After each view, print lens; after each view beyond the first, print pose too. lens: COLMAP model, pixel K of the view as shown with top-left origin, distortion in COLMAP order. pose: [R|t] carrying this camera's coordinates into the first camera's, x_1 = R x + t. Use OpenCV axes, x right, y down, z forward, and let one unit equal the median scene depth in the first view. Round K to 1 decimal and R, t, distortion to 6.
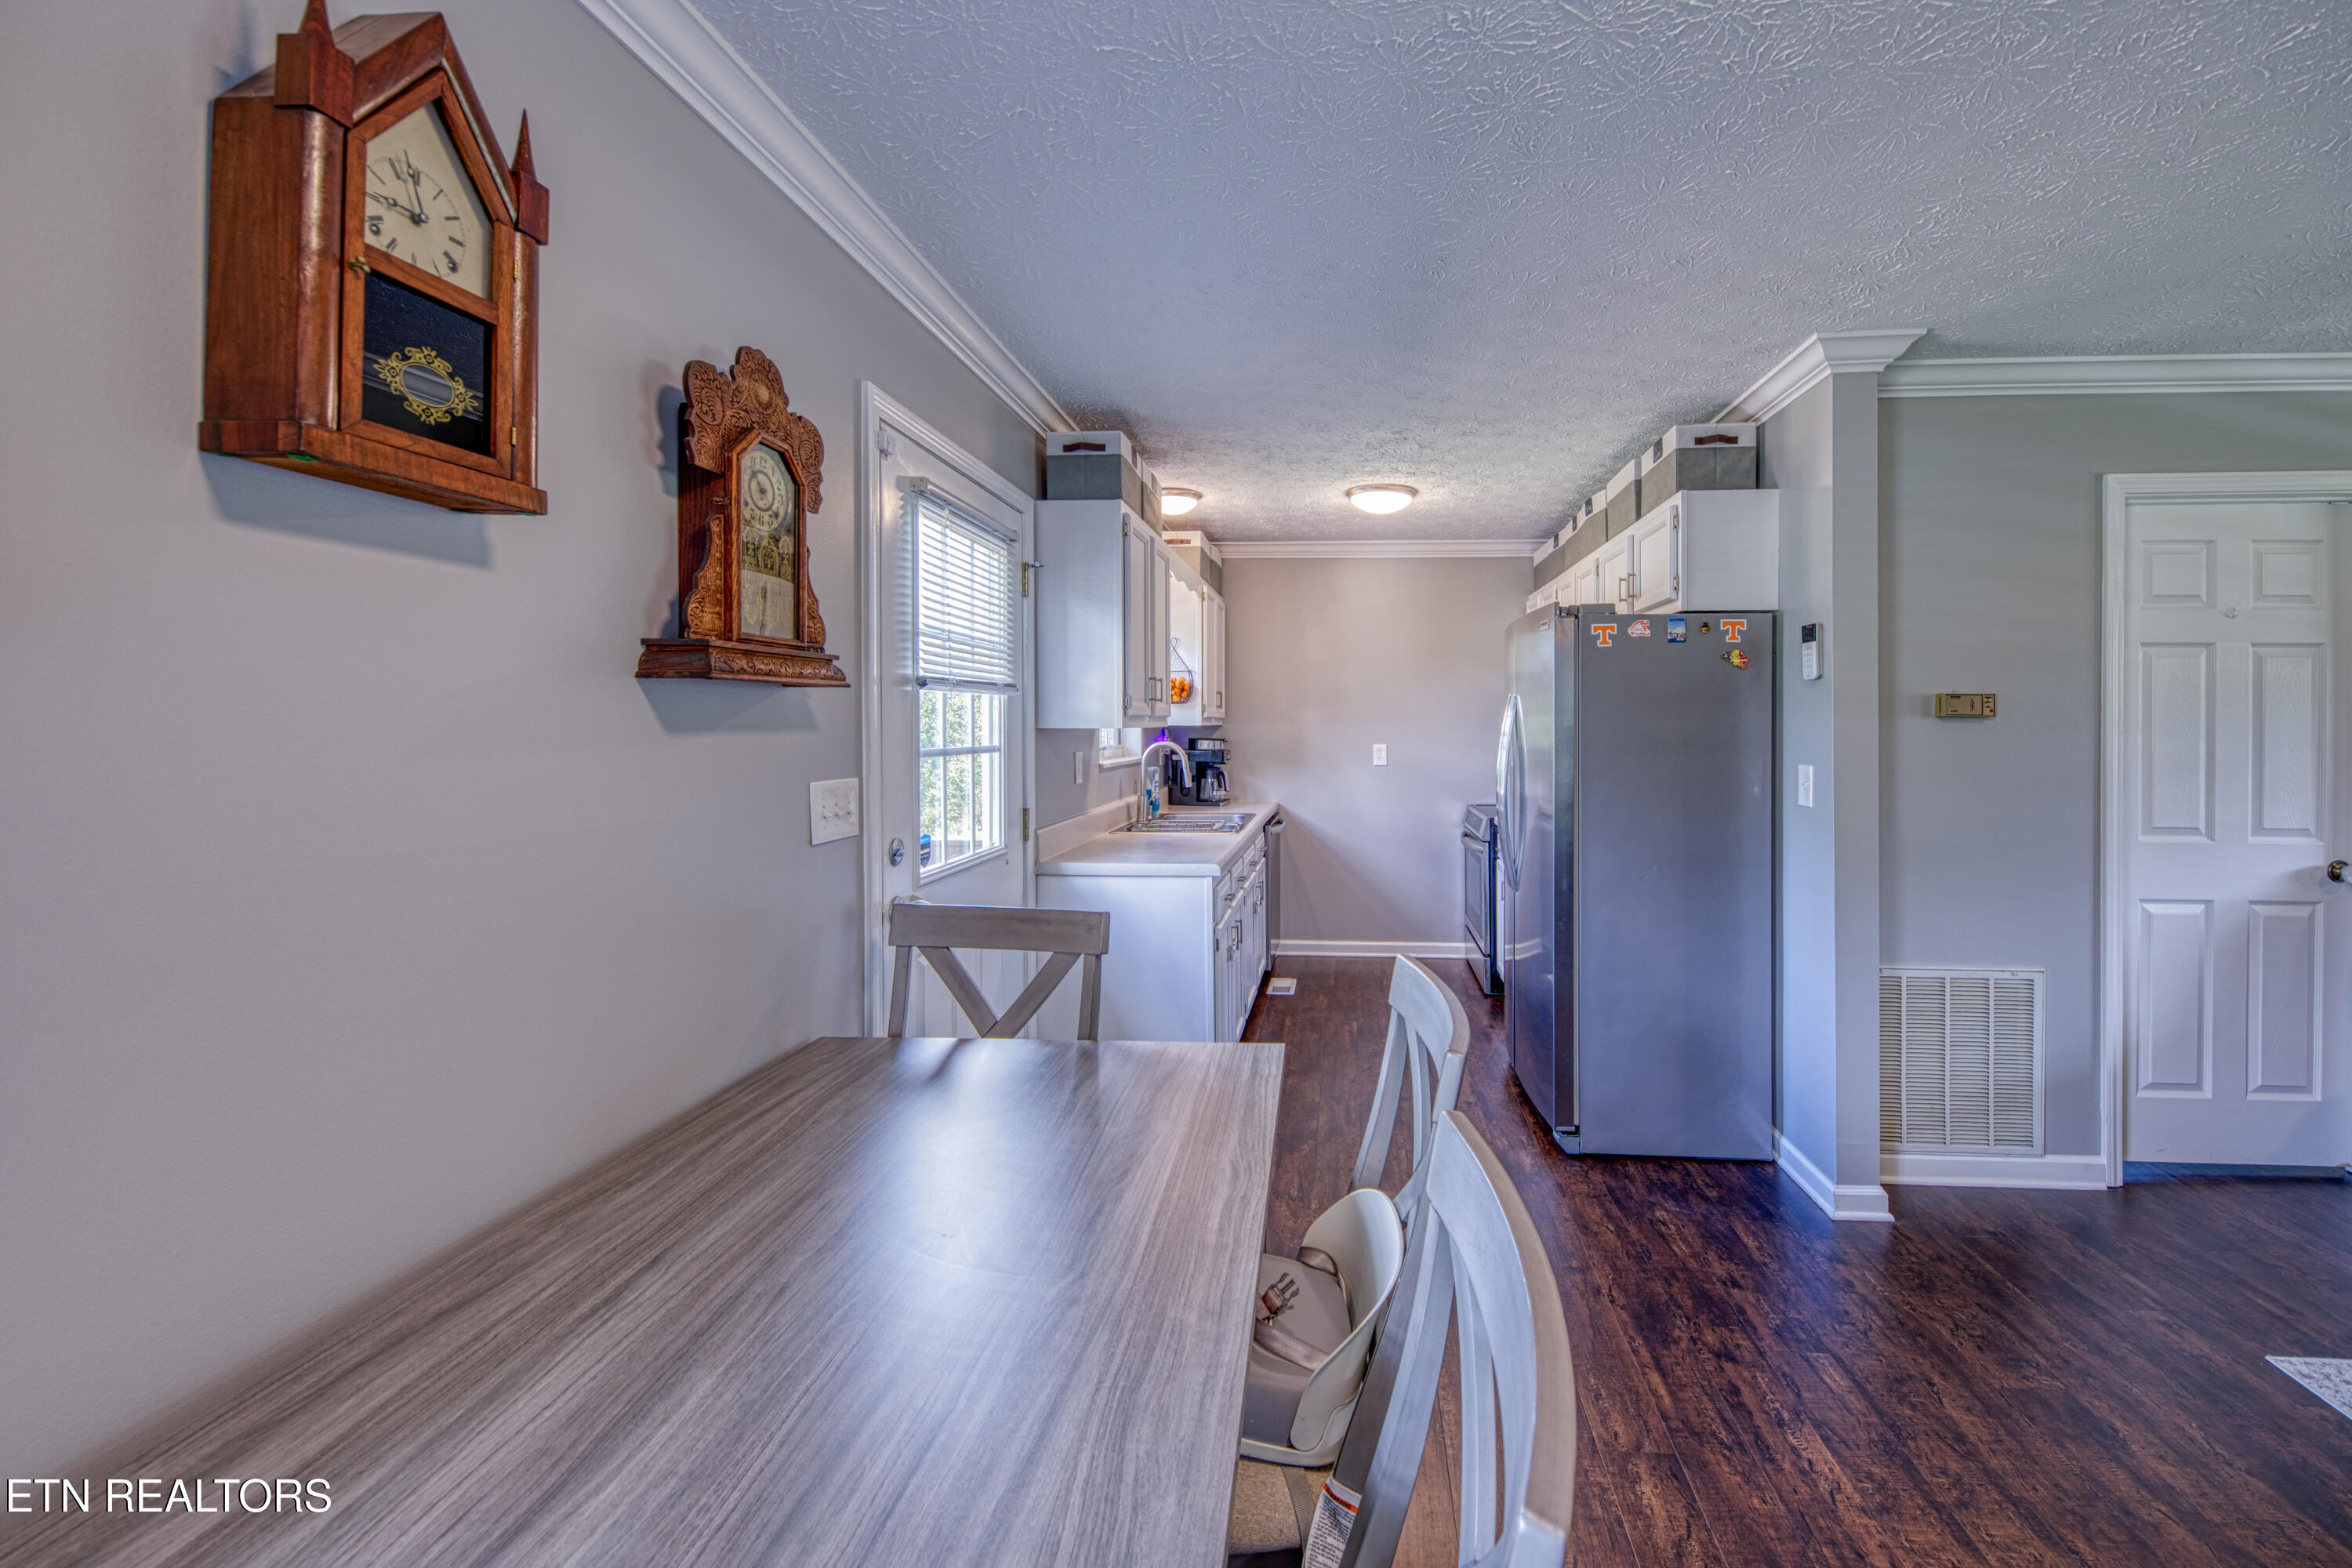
lens RADIAL K [[893.7, 0, 1295.8], [0, 893.7, 722.8], [0, 0, 1]] dist [0.012368, -0.009202]
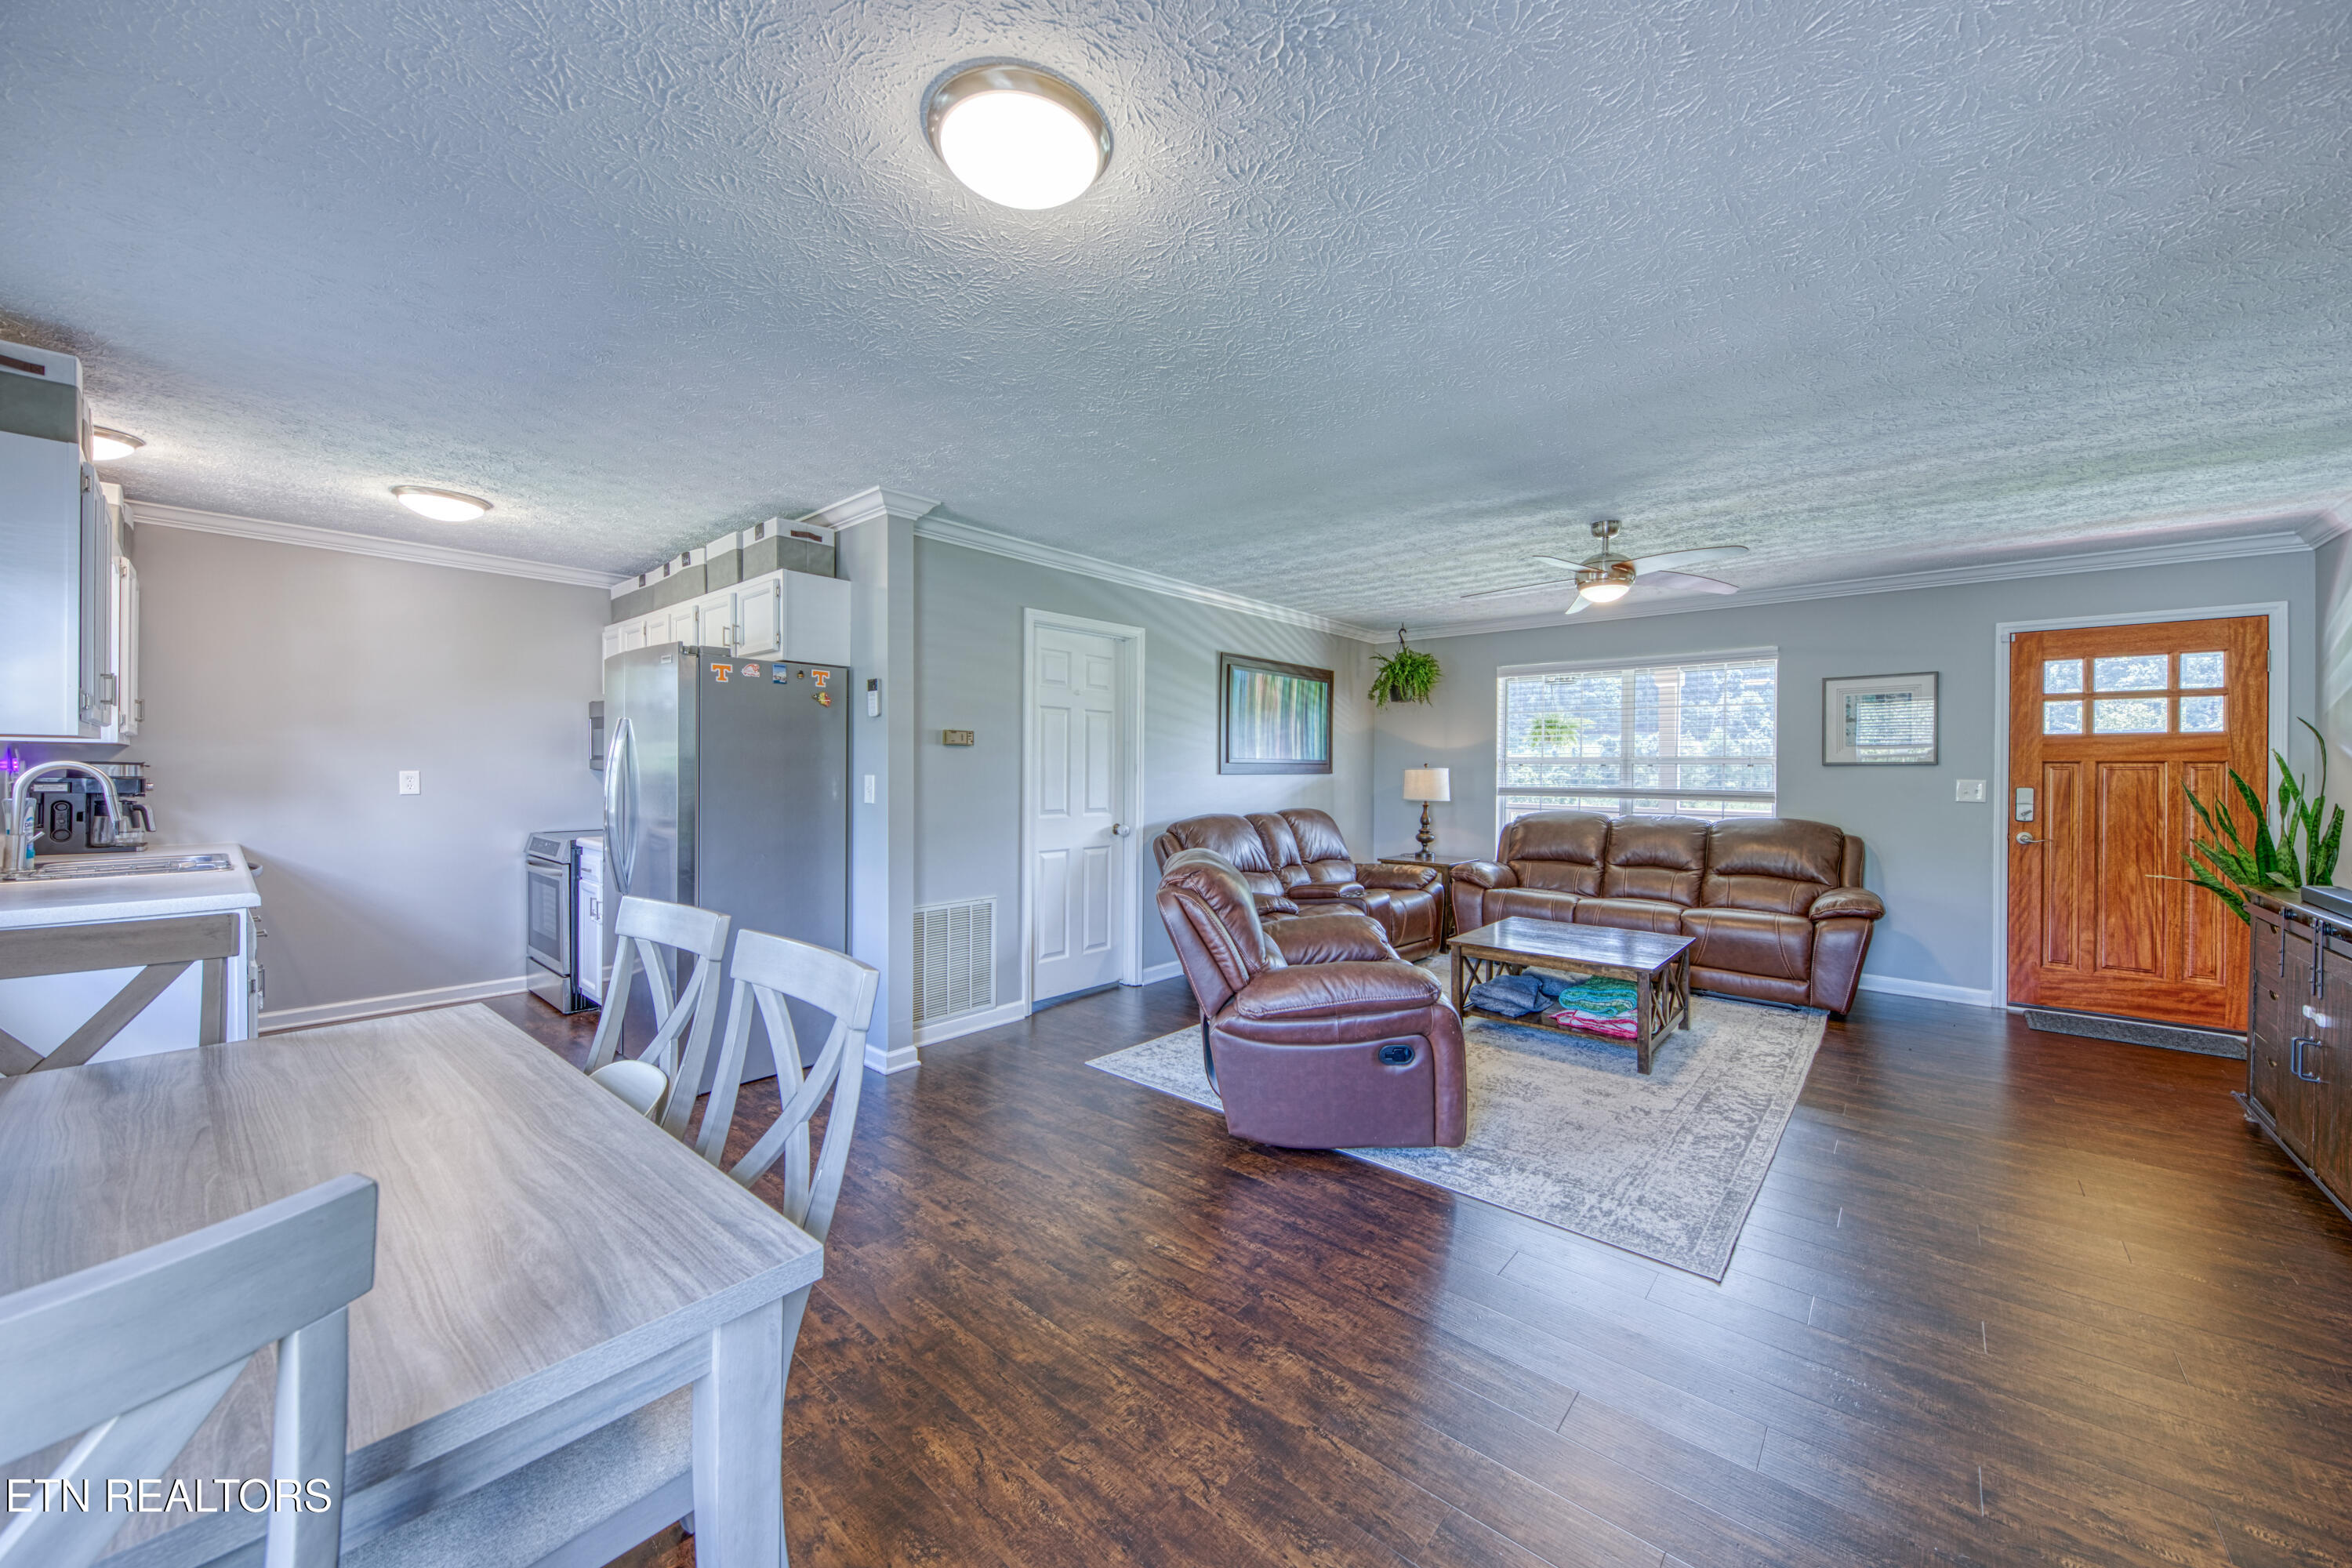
lens RADIAL K [[845.9, 0, 1191.5], [0, 845.9, 771.9], [0, 0, 1]] dist [0.008569, -0.006314]
pose [[0.602677, -0.000568, 0.797985, -0.203637], [-0.005225, 0.999976, 0.004657, 0.031260], [-0.797968, -0.006976, 0.602660, -0.237110]]
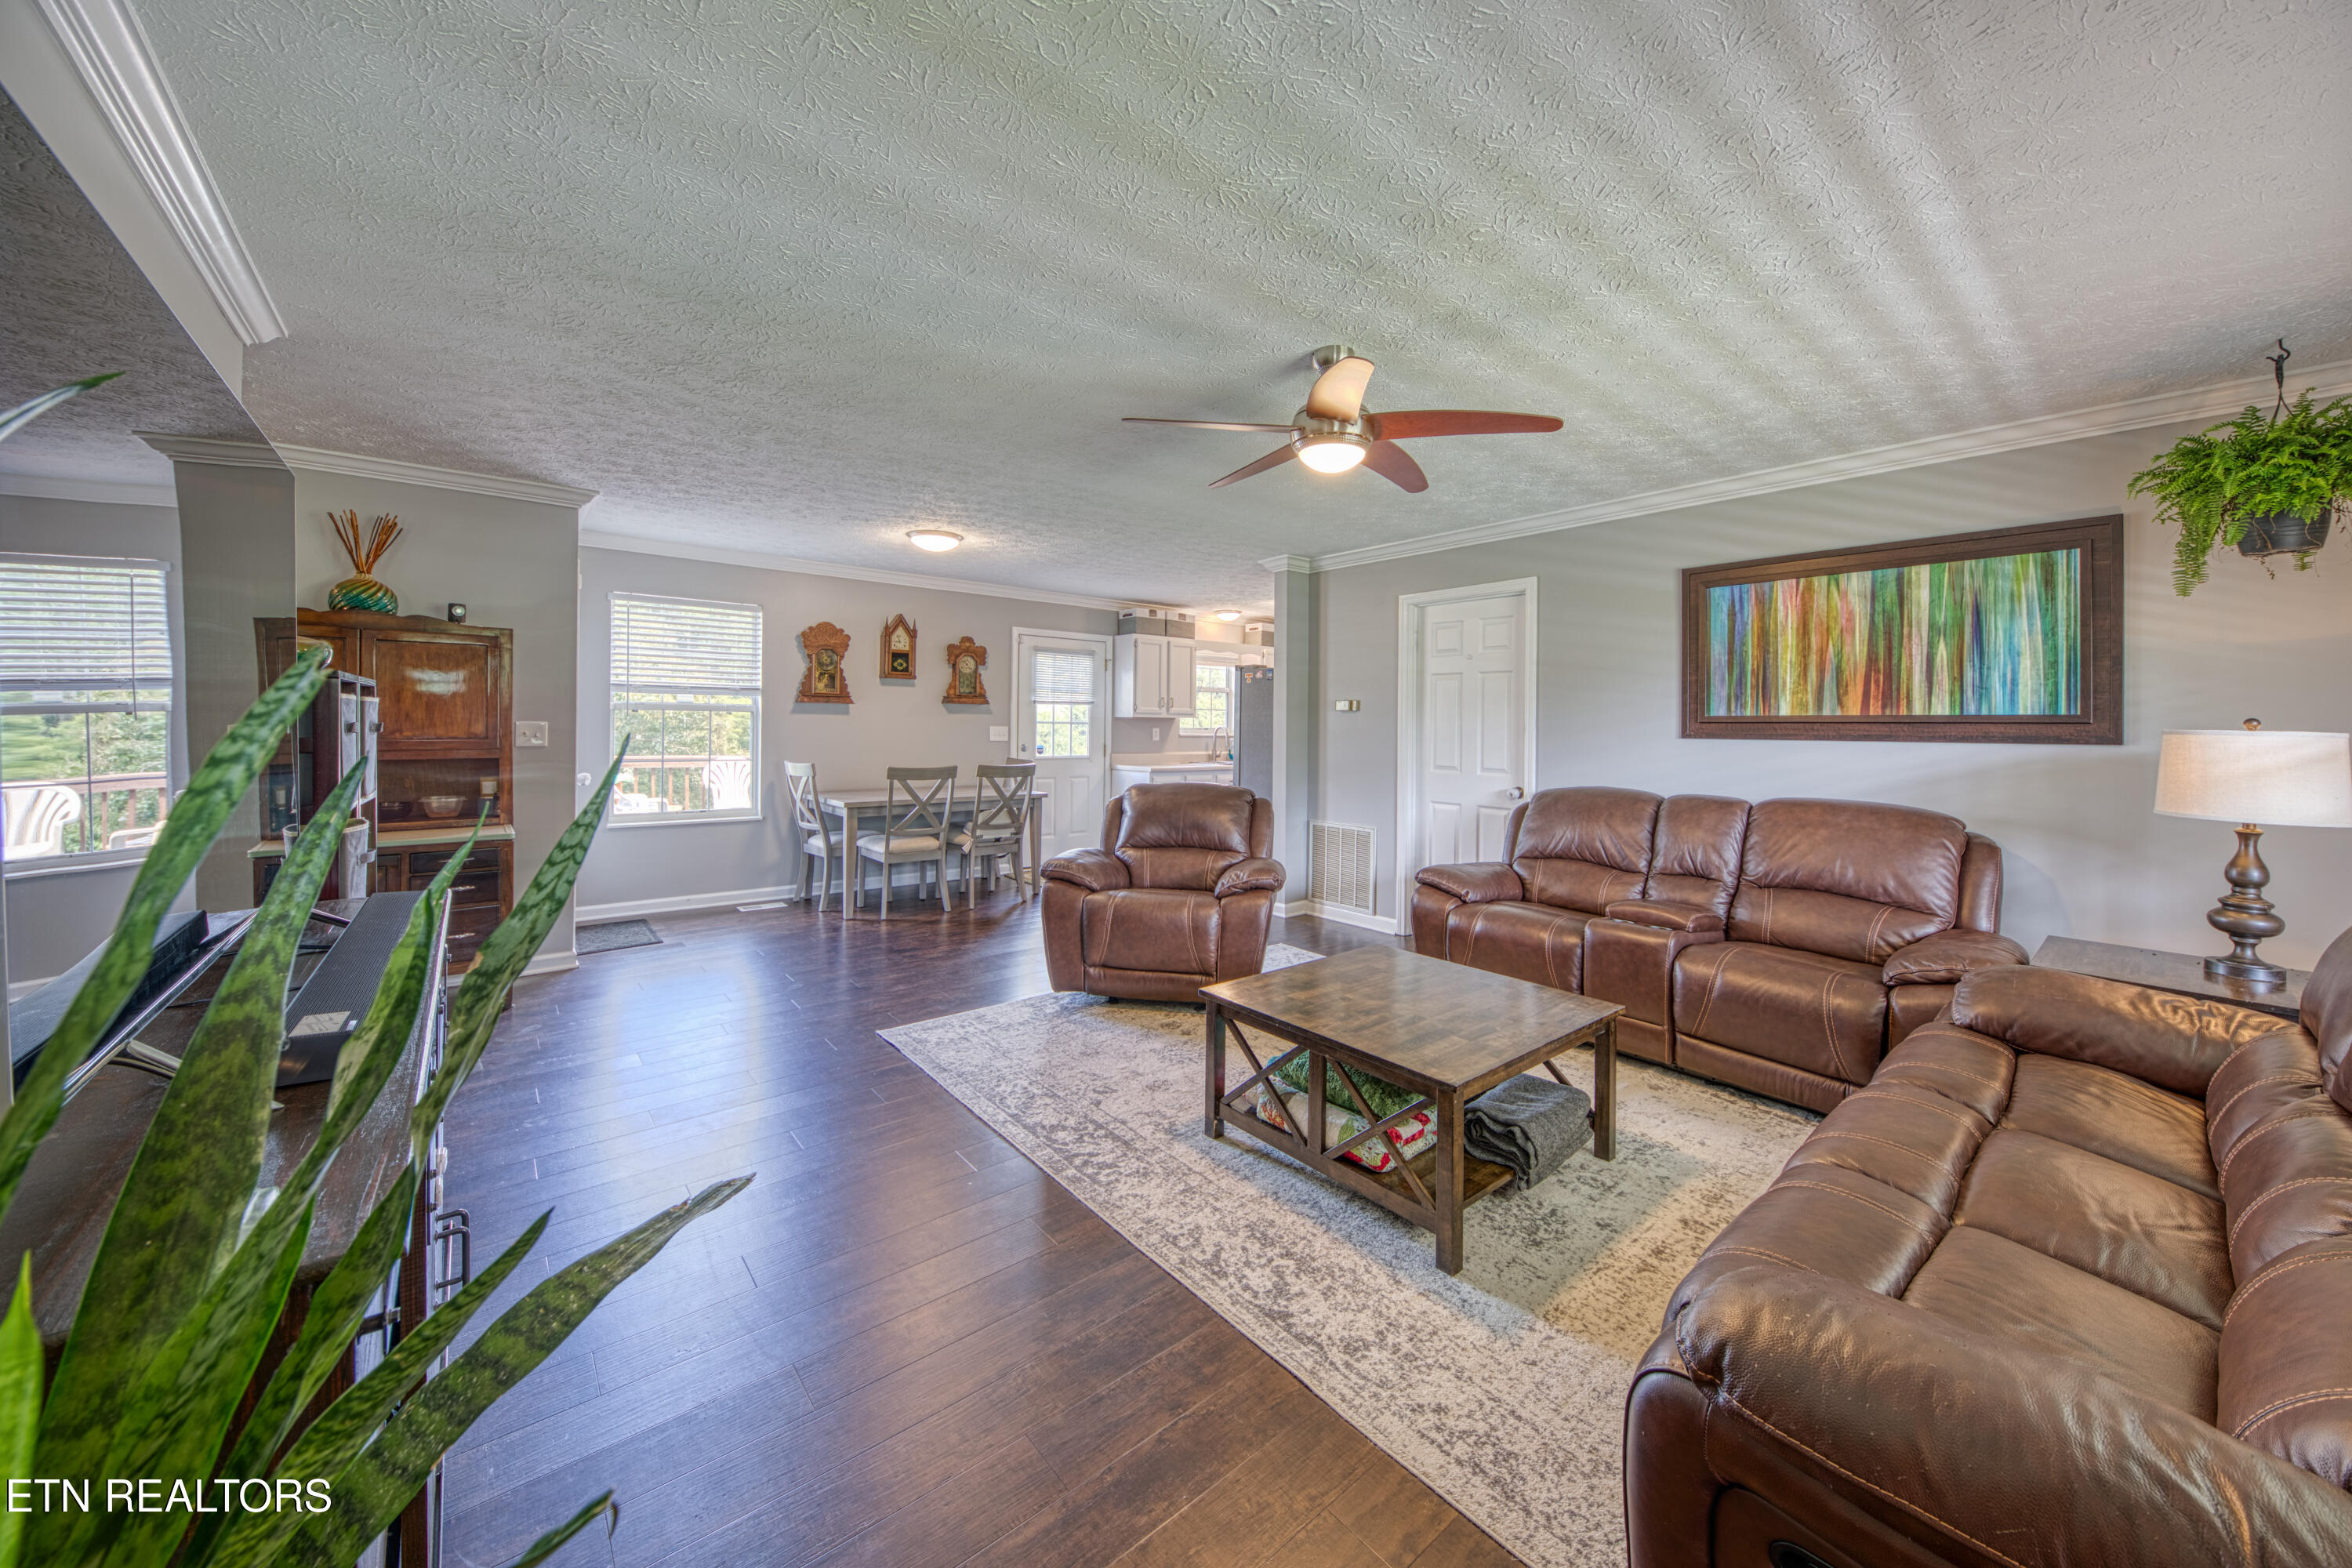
lens RADIAL K [[870.4, 0, 1205.3], [0, 870.4, 724.2], [0, 0, 1]] dist [0.000346, 0.000021]
pose [[0.691940, 0.005650, -0.721933, 1.949676], [-0.010786, 0.999939, -0.002511, 0.033895], [0.721874, 0.009524, 0.691959, -0.702084]]
